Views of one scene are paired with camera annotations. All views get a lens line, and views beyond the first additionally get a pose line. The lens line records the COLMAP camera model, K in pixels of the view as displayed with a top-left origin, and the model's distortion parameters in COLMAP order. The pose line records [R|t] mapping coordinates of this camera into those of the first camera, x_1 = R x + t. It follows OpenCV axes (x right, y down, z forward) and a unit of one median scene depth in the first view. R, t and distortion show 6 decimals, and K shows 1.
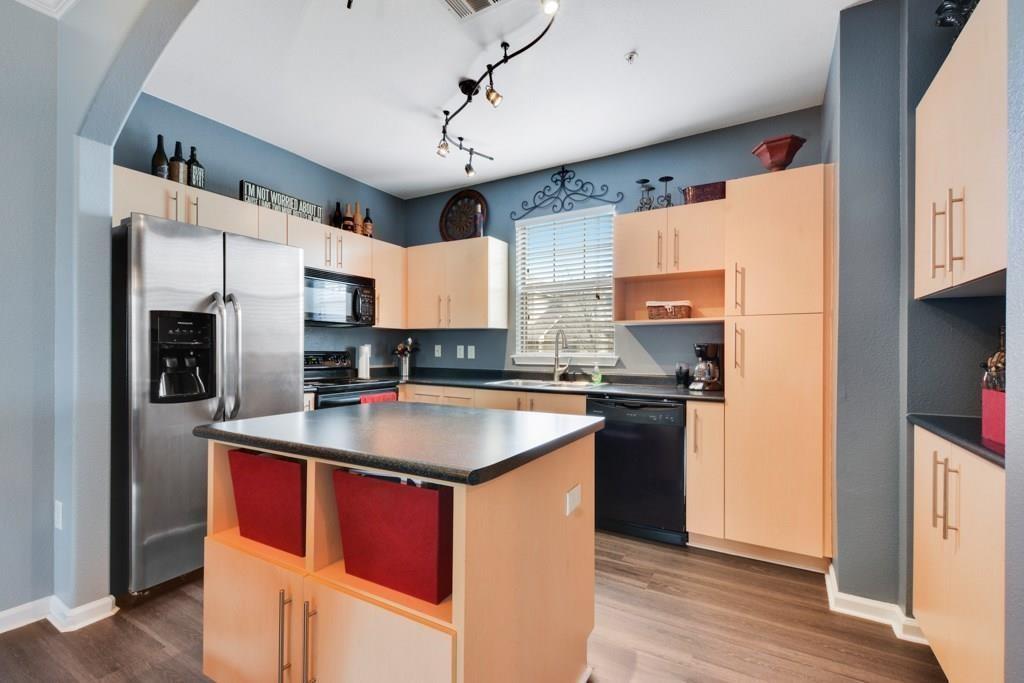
lens RADIAL K [[450.2, 0, 515.8], [0, 450.2, 345.1], [0, 0, 1]] dist [-0.001321, -0.000442]
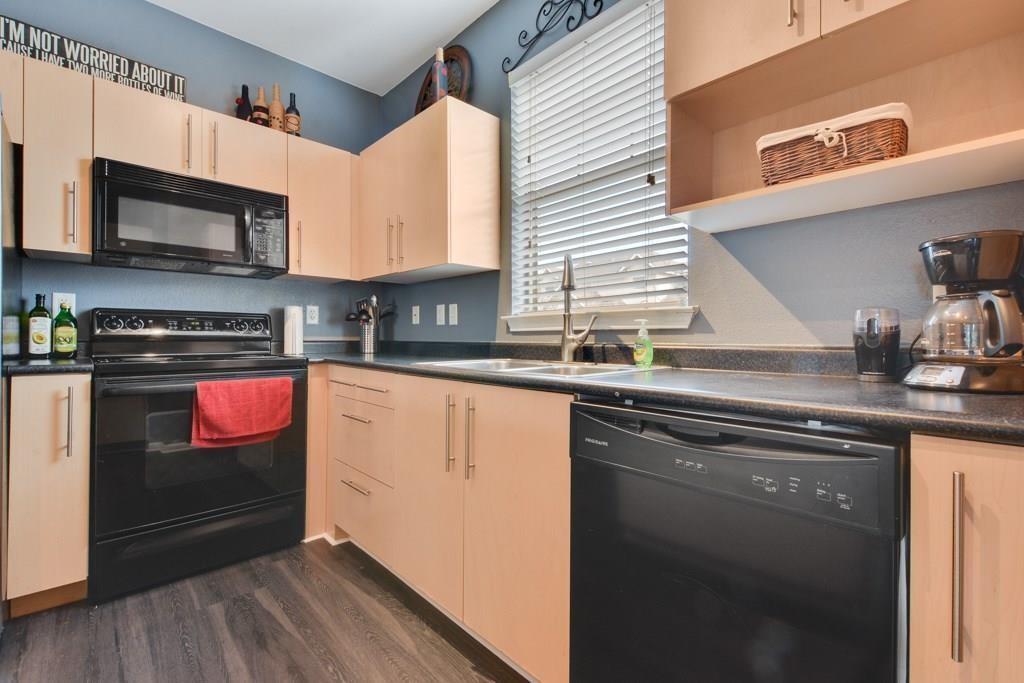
lens RADIAL K [[452.0, 0, 513.1], [0, 452.0, 337.5], [0, 0, 1]] dist [-0.002508, -0.000687]
pose [[0.959048, -0.002955, -0.283230, 0.192161], [0.005475, 0.999952, 0.008107, 0.053932], [0.283192, -0.009325, 0.959018, 0.560842]]
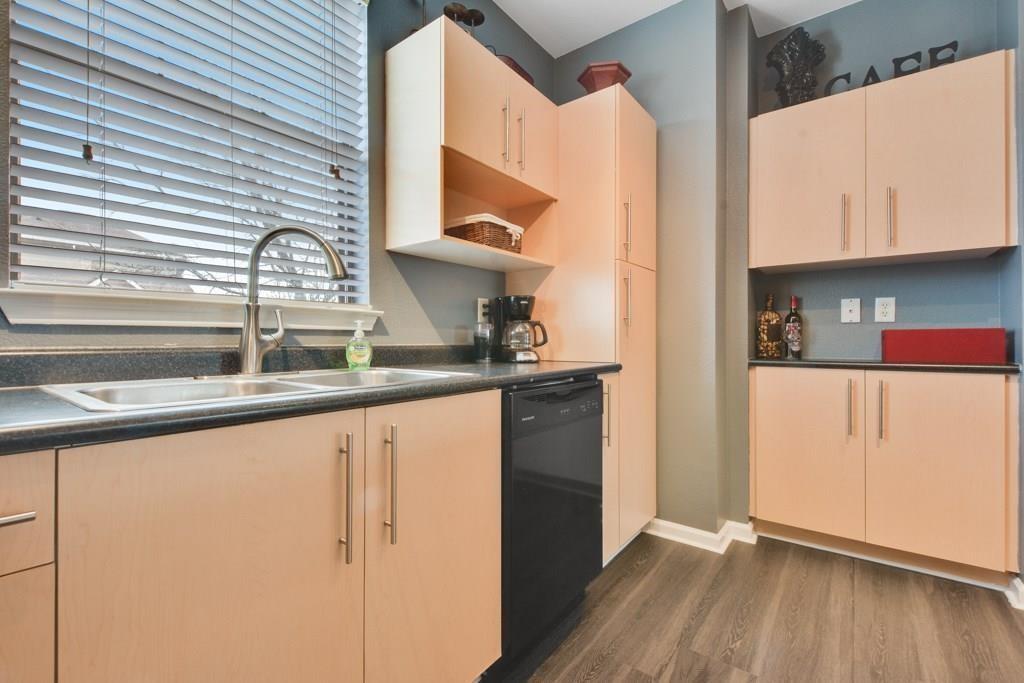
lens RADIAL K [[456.5, 0, 506.2], [0, 456.5, 339.6], [0, 0, 1]] dist [0.016867, -0.000054]
pose [[0.117807, -0.001972, 0.993035, -0.256103], [-0.011008, 0.999934, 0.003292, 0.055922], [-0.992976, -0.011319, 0.117777, 0.847072]]
